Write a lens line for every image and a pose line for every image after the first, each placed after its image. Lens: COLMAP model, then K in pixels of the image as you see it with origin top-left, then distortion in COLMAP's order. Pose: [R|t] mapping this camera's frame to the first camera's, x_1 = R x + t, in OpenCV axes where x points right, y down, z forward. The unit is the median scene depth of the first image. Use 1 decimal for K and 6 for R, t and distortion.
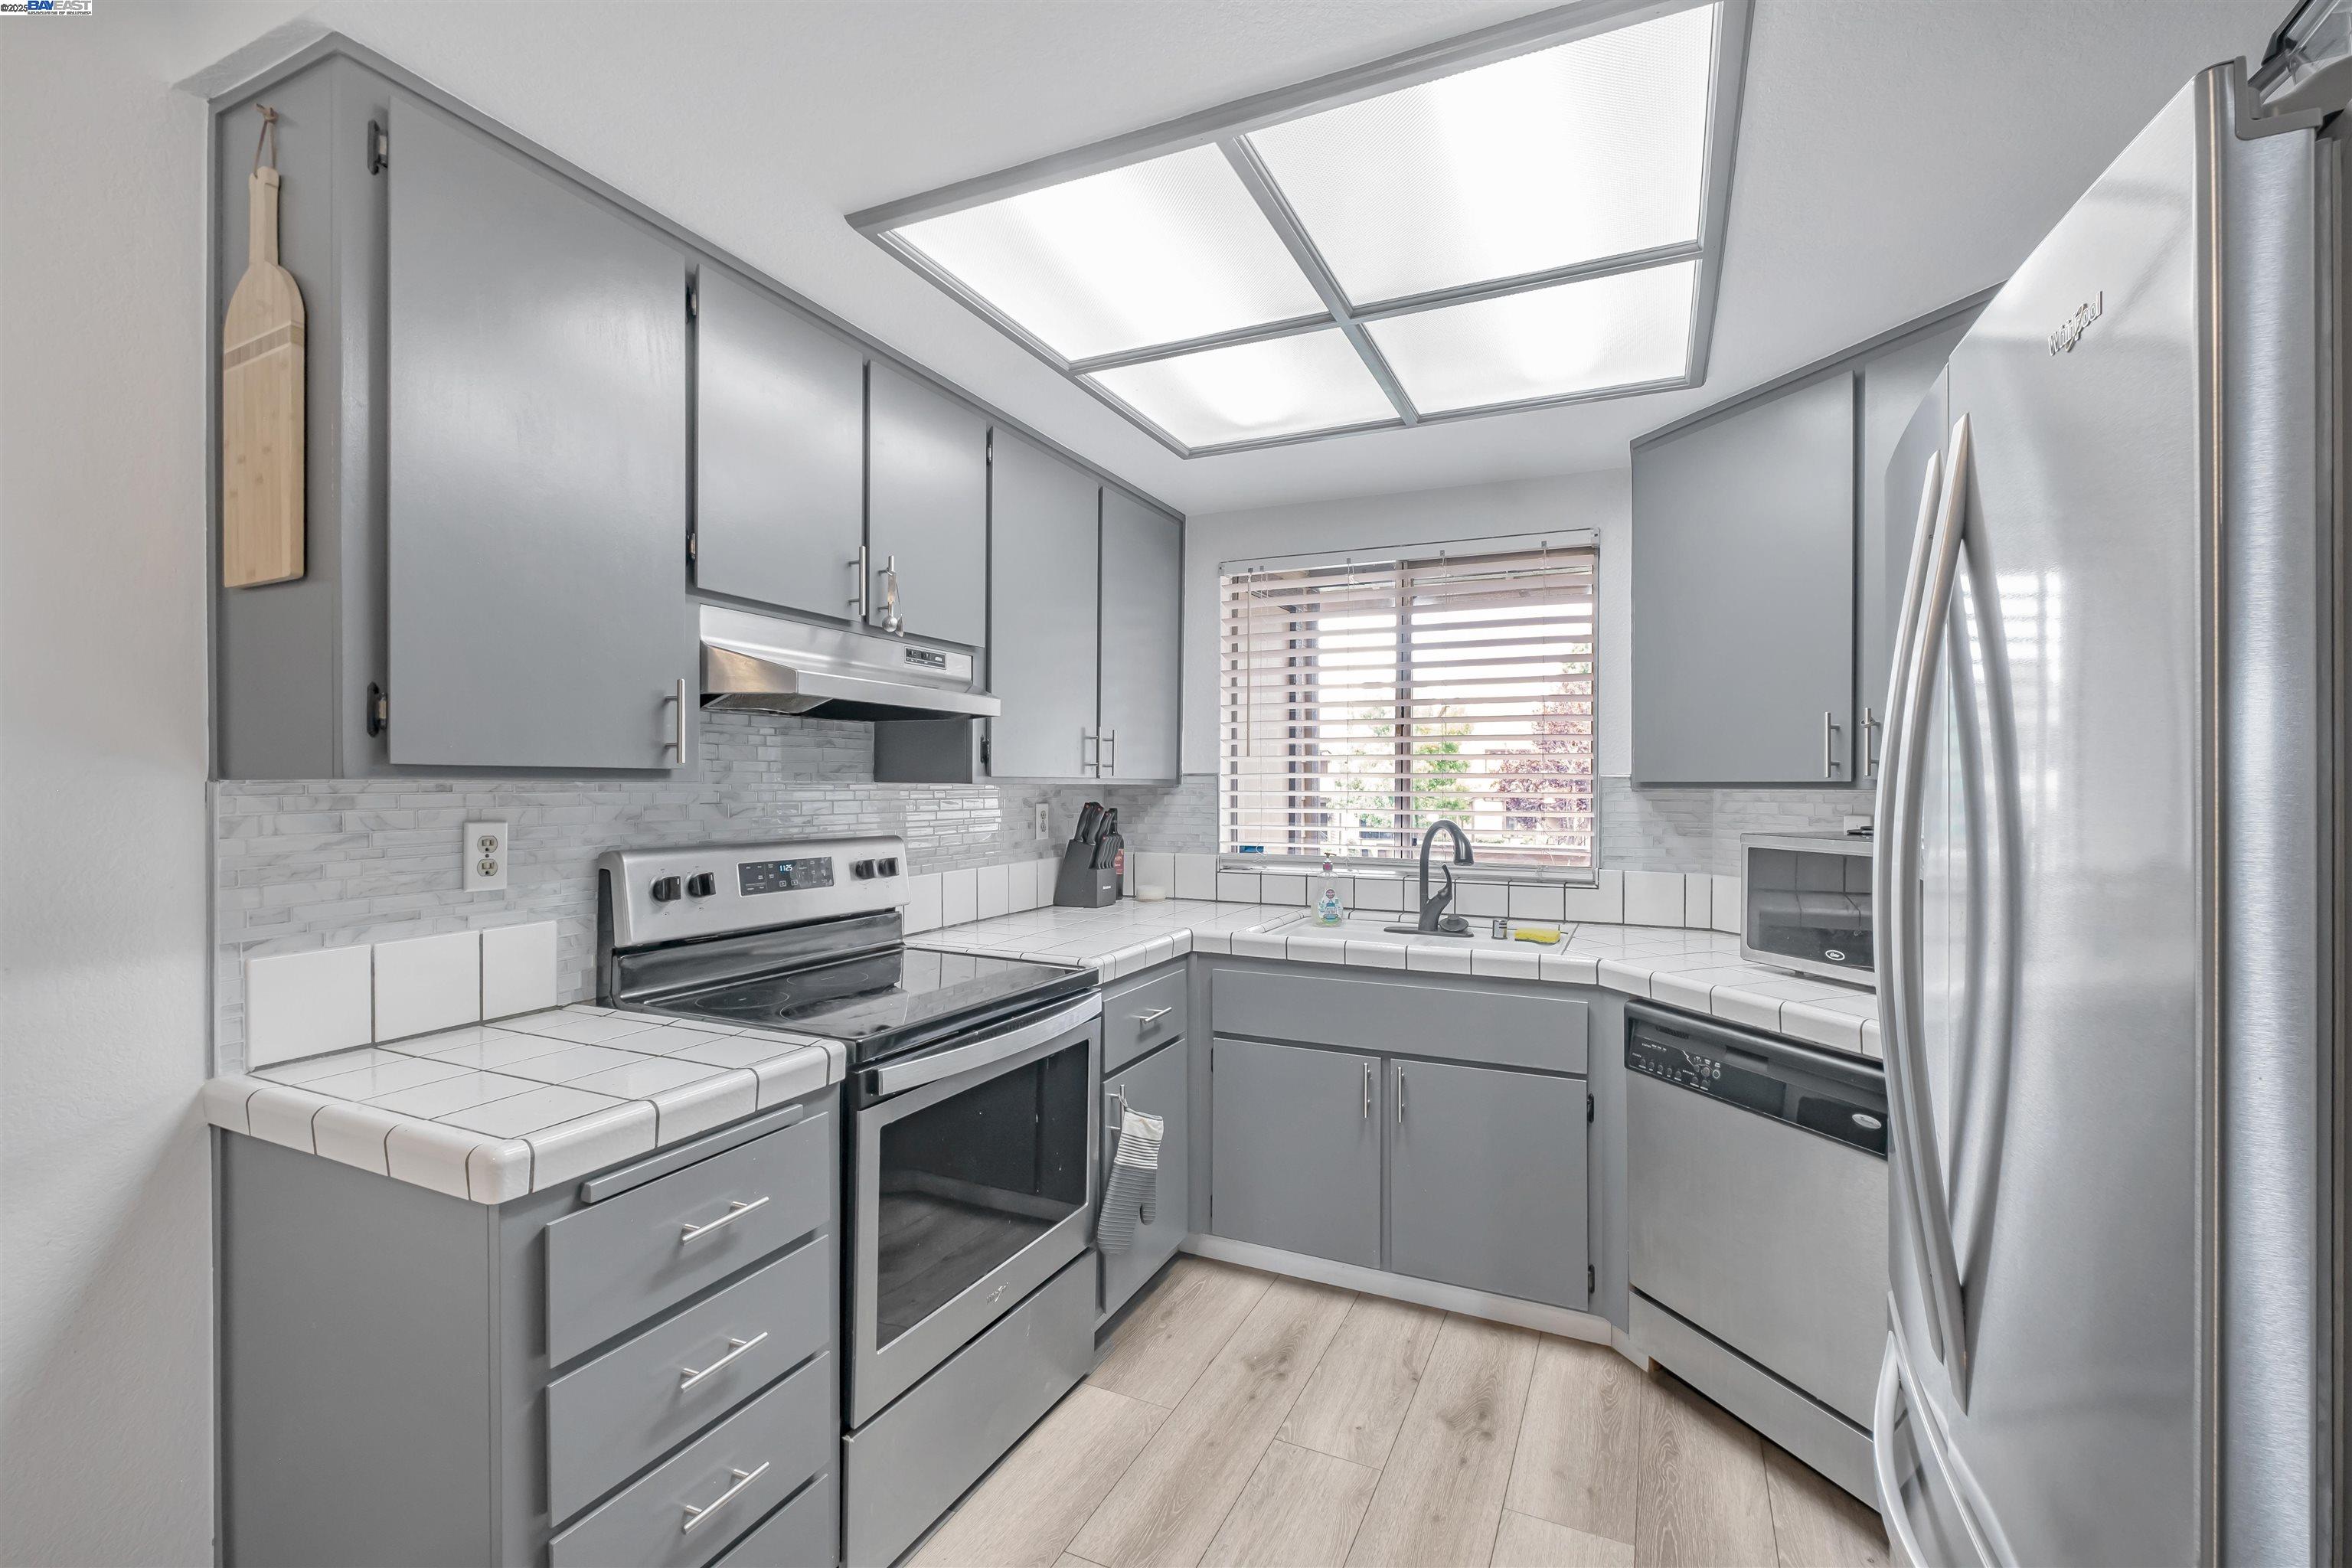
lens RADIAL K [[1030.4, 0, 1182.2], [0, 1030.4, 784.4], [0, 0, 1]] dist [-0.001727, -0.002008]
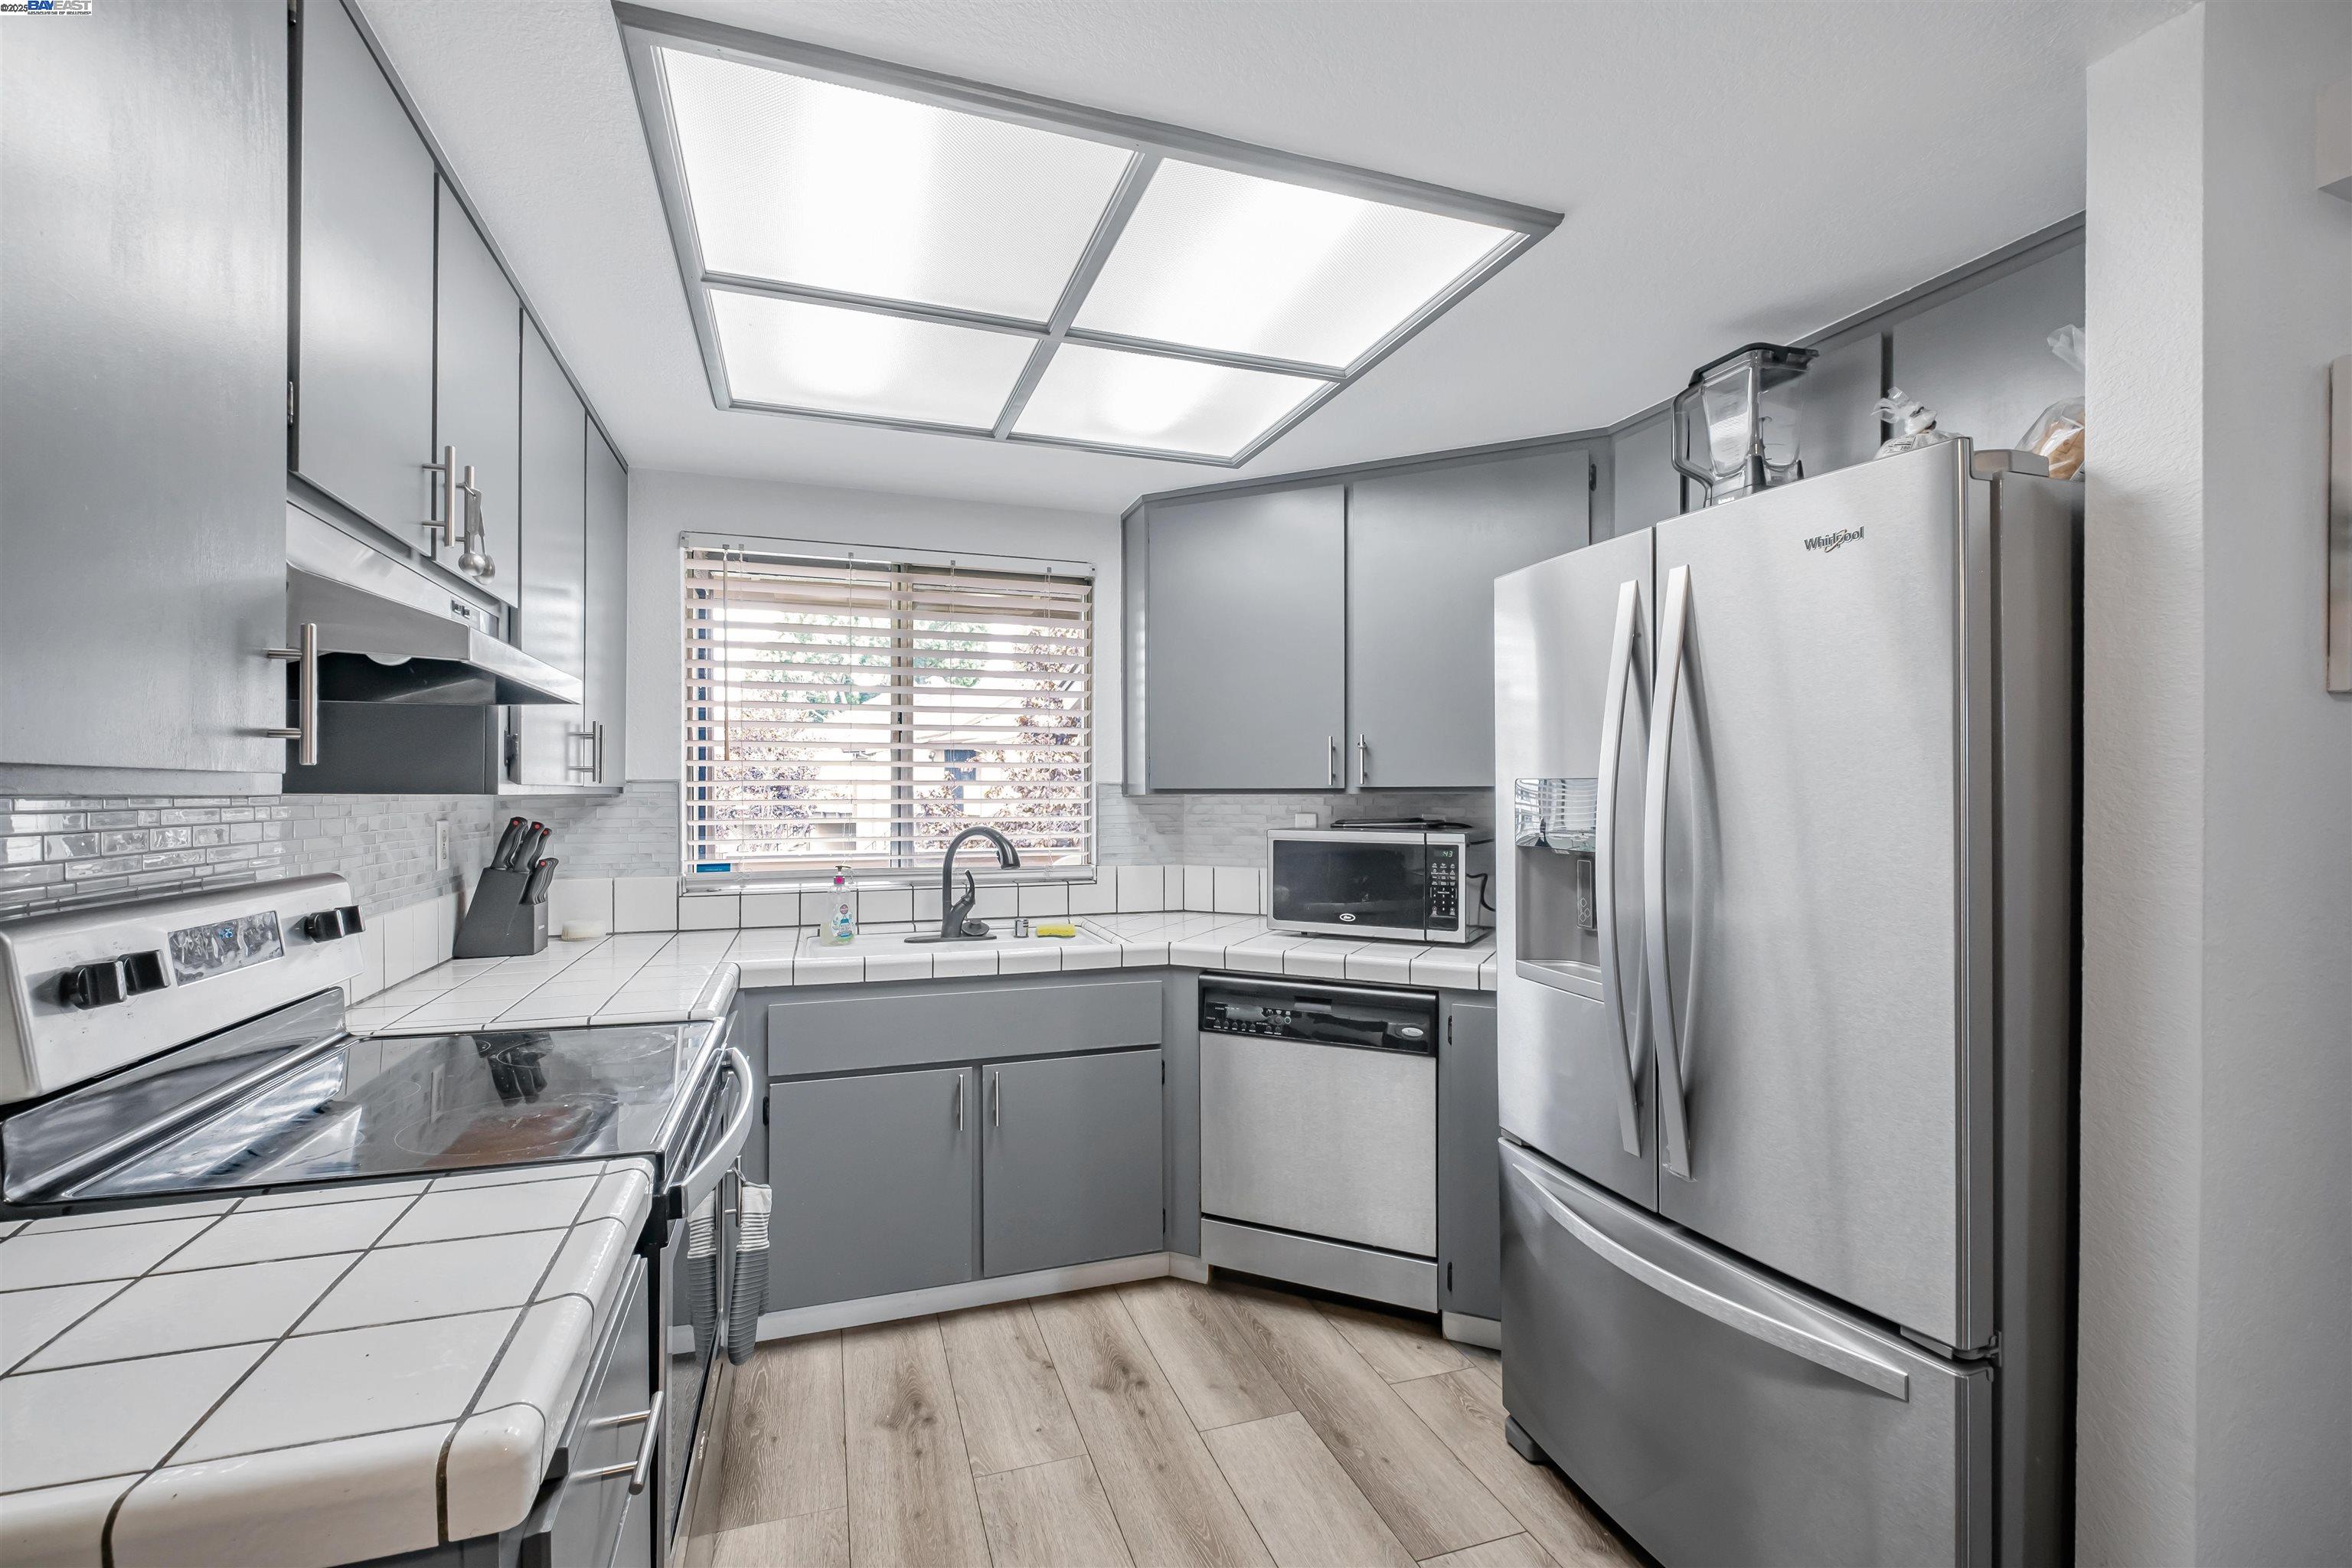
lens RADIAL K [[1030.4, 0, 1182.0], [0, 1030.4, 784.1], [0, 0, 1]] dist [-0.001727, -0.002008]
pose [[0.717221, -0.000205, 0.696846, -0.356771], [0.004726, 0.999978, -0.004570, -0.002183], [-0.696830, 0.006571, 0.717207, 0.144158]]
